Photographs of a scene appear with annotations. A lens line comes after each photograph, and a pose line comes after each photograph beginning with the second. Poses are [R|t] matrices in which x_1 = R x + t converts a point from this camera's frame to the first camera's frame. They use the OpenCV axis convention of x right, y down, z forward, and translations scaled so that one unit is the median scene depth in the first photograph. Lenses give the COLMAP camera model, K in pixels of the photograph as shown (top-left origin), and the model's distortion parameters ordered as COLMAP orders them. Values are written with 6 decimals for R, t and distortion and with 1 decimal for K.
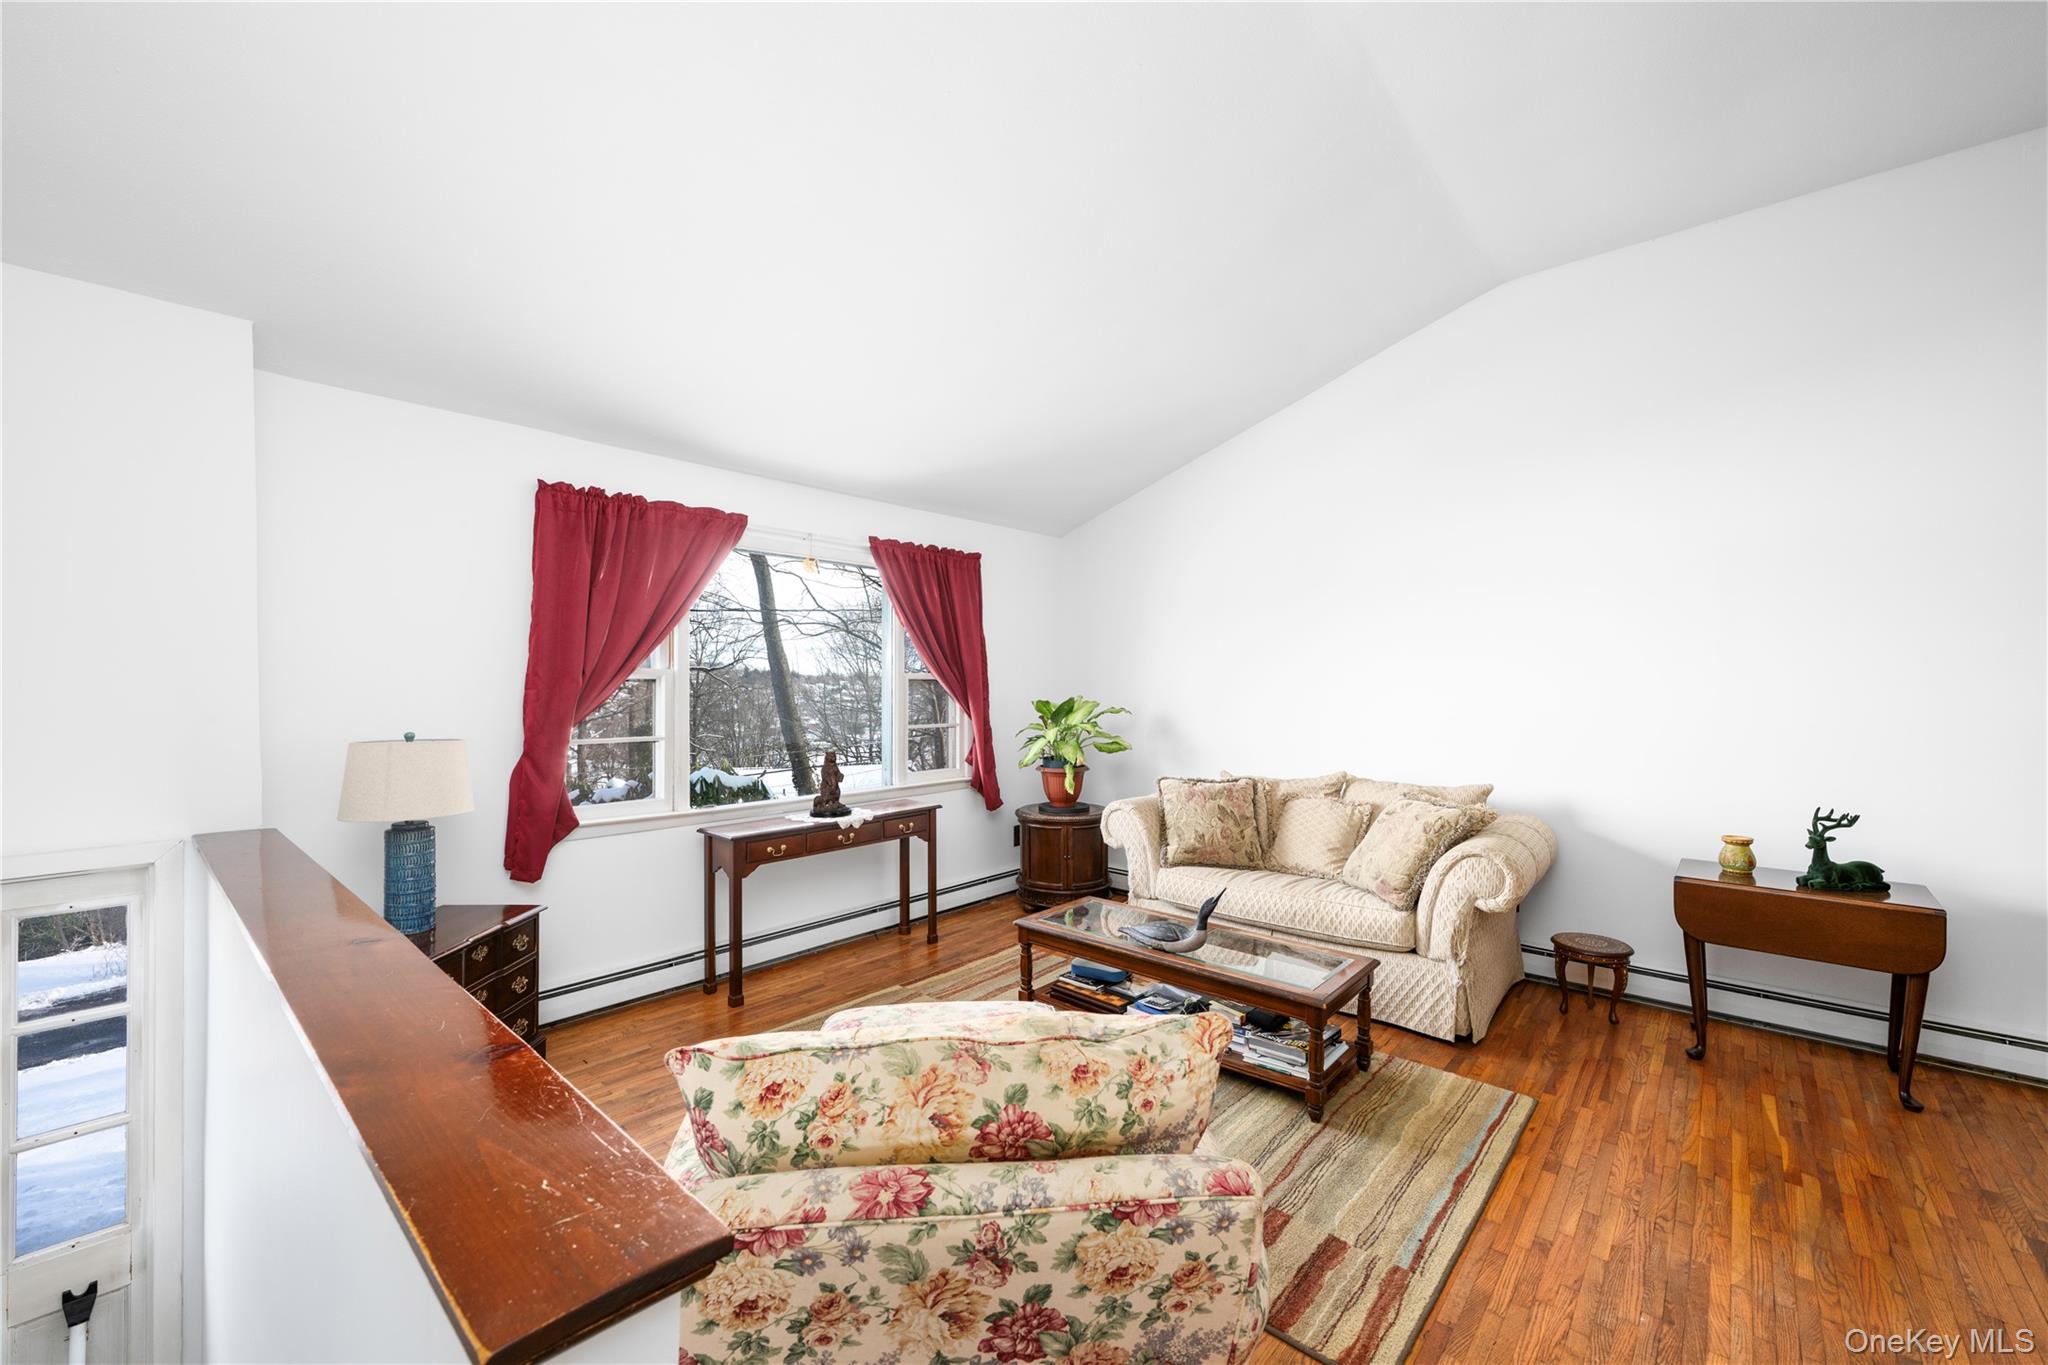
lens RADIAL K [[817.4, 0, 1018.4], [0, 817.4, 680.5], [0, 0, 1]] dist [-0.004099, -0.000050]
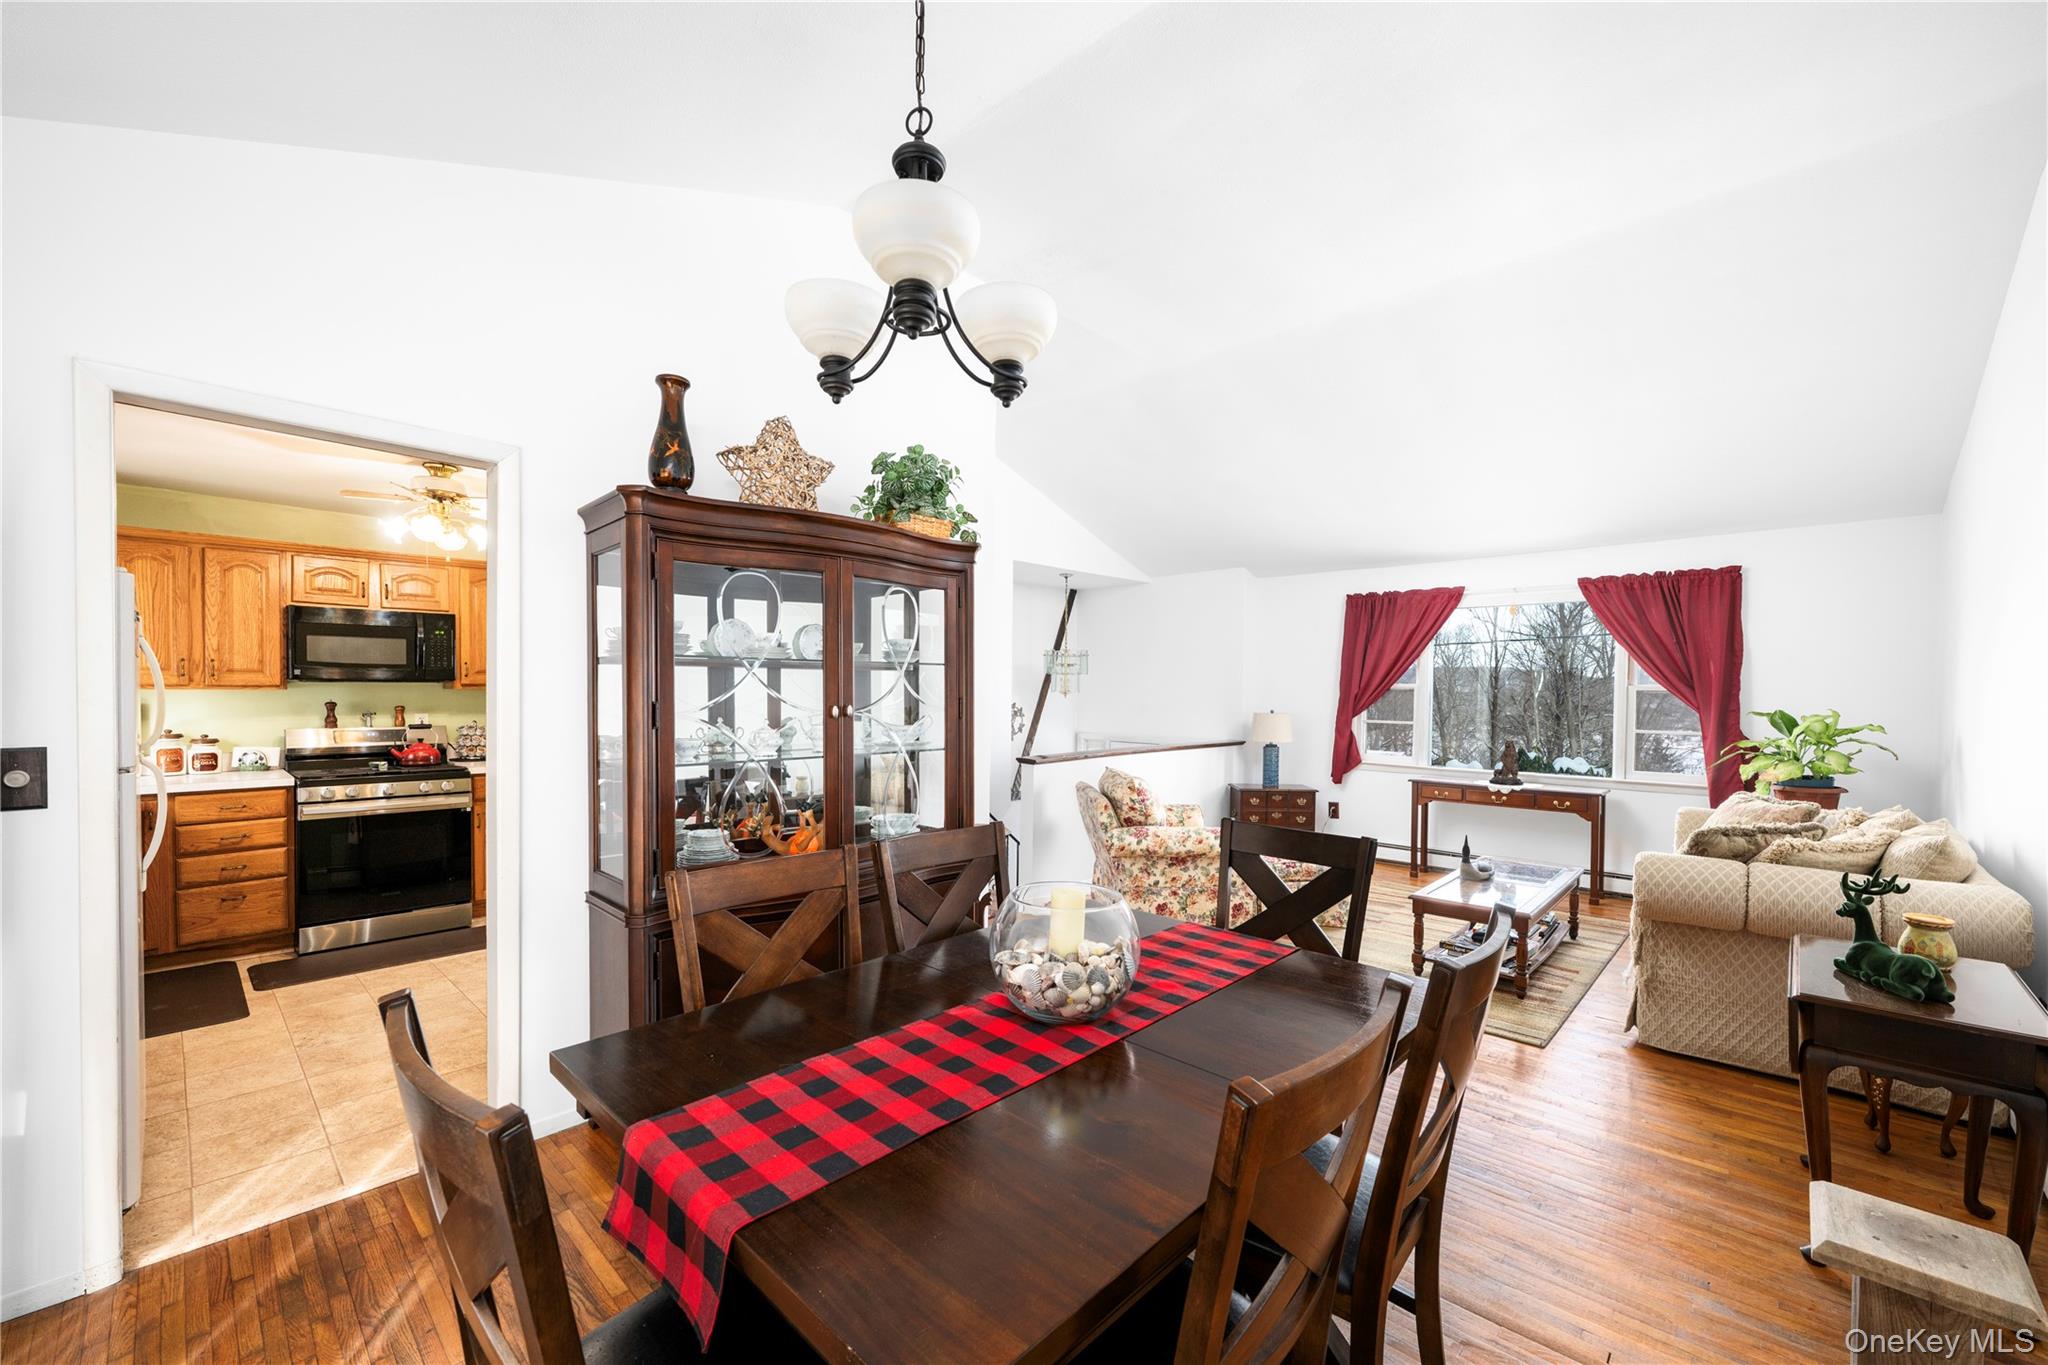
lens RADIAL K [[817.4, 0, 1018.8], [0, 817.4, 700.3], [0, 0, 1]] dist [-0.004099, -0.000050]
pose [[-0.031301, 0.014422, -0.999406, 1.372019], [-0.004527, 0.999884, 0.014570, -0.001136], [0.999500, 0.004981, -0.031232, 0.202205]]
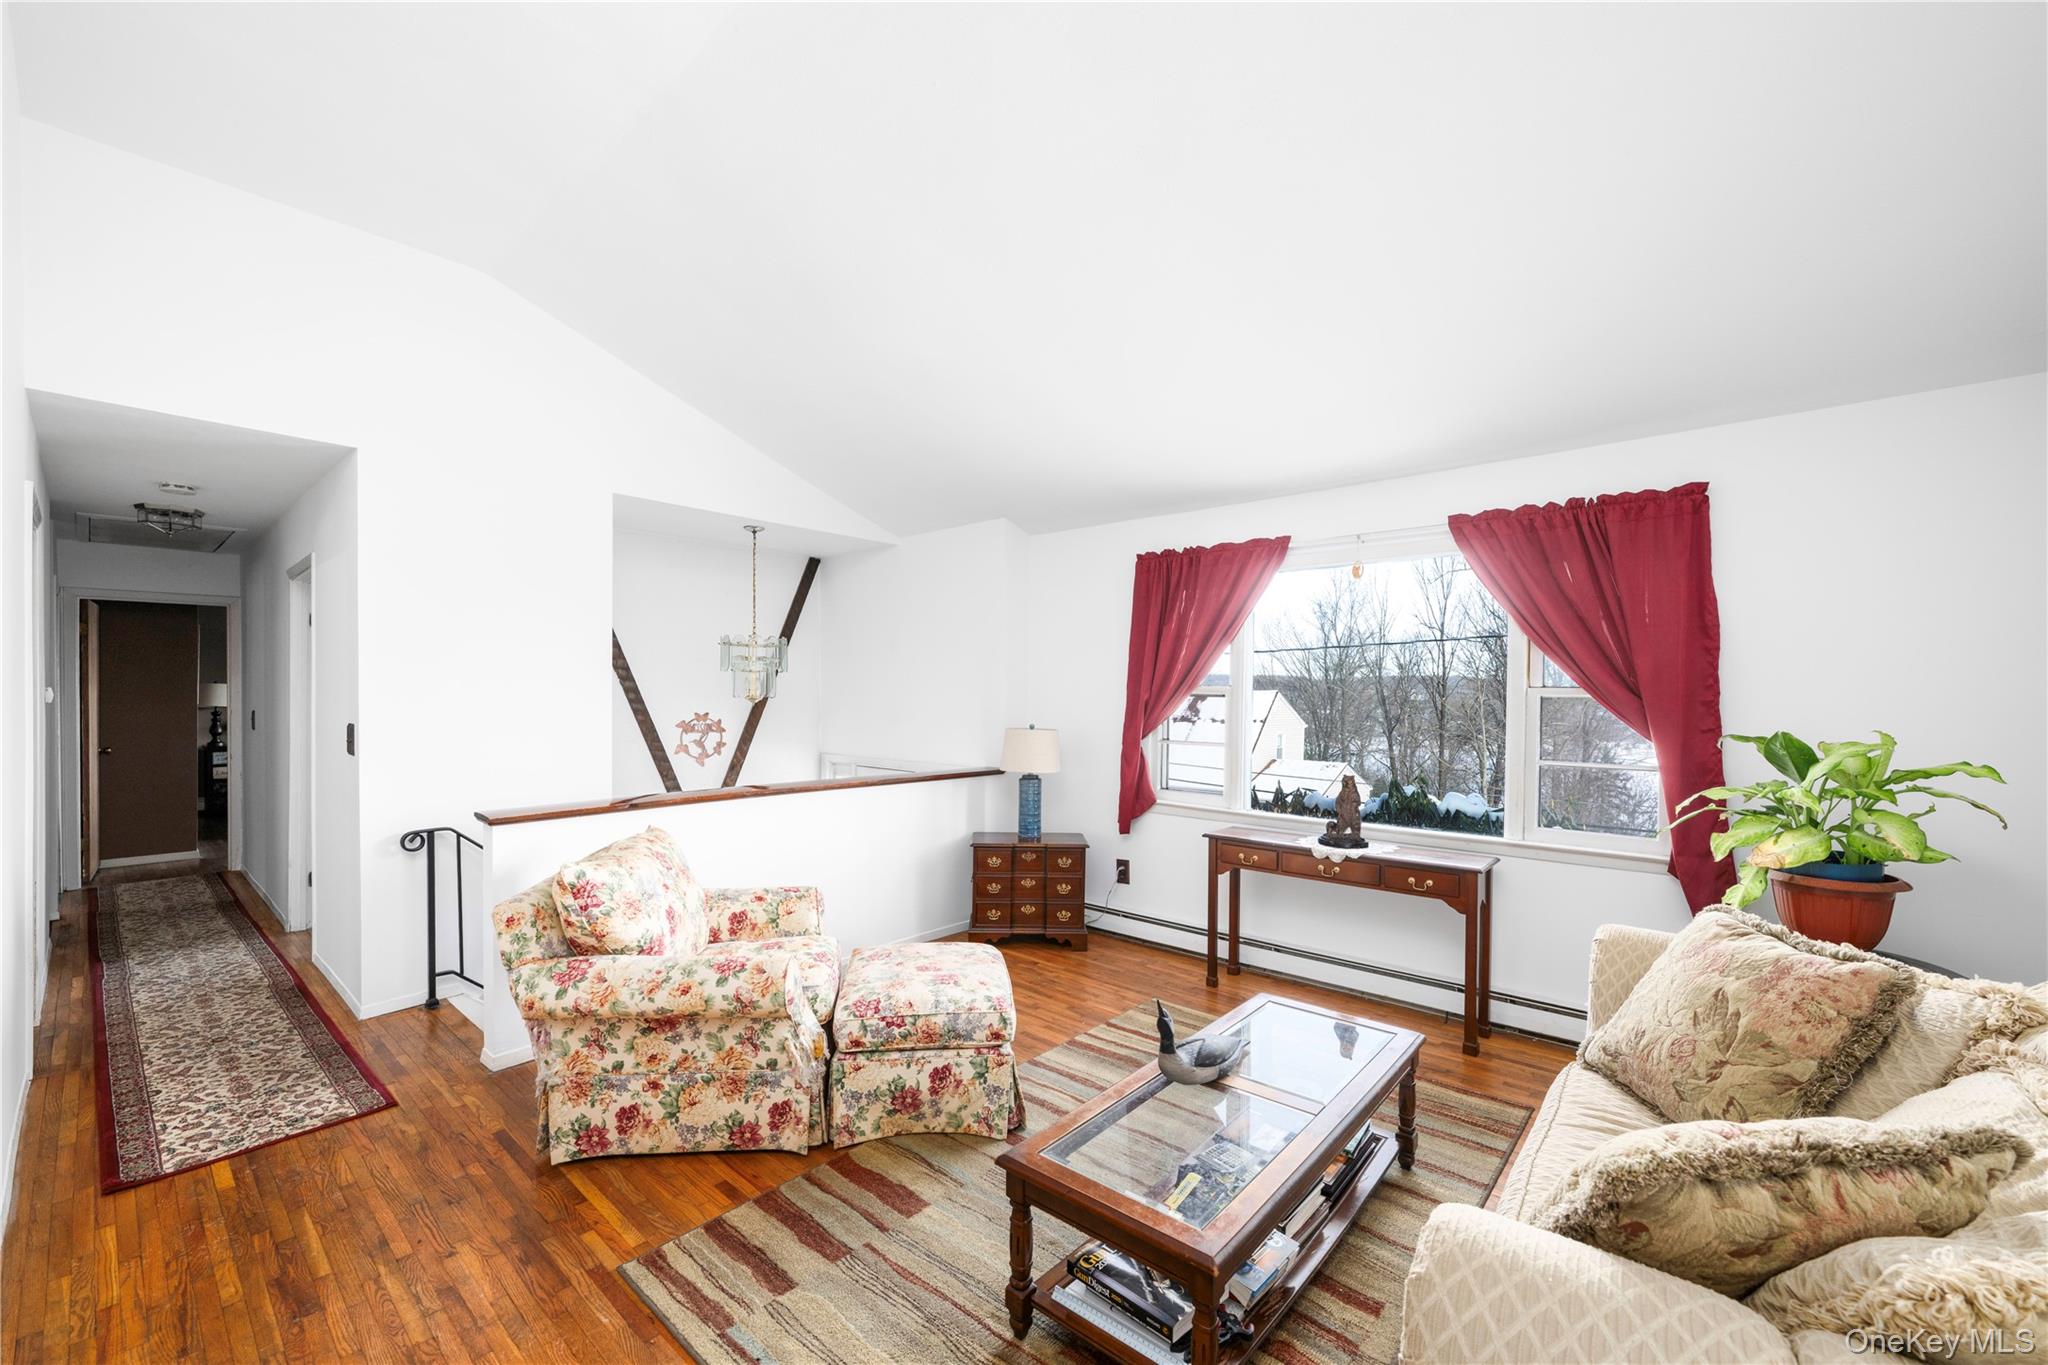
lens RADIAL K [[817.4, 0, 1021.5], [0, 817.4, 701.9], [0, 0, 1]] dist [-0.004099, -0.000050]
pose [[0.010055, 0.007596, -0.999921, 0.742929], [-0.006455, 0.999951, 0.007531, 0.001058], [0.999929, 0.006379, 0.010104, 0.702811]]
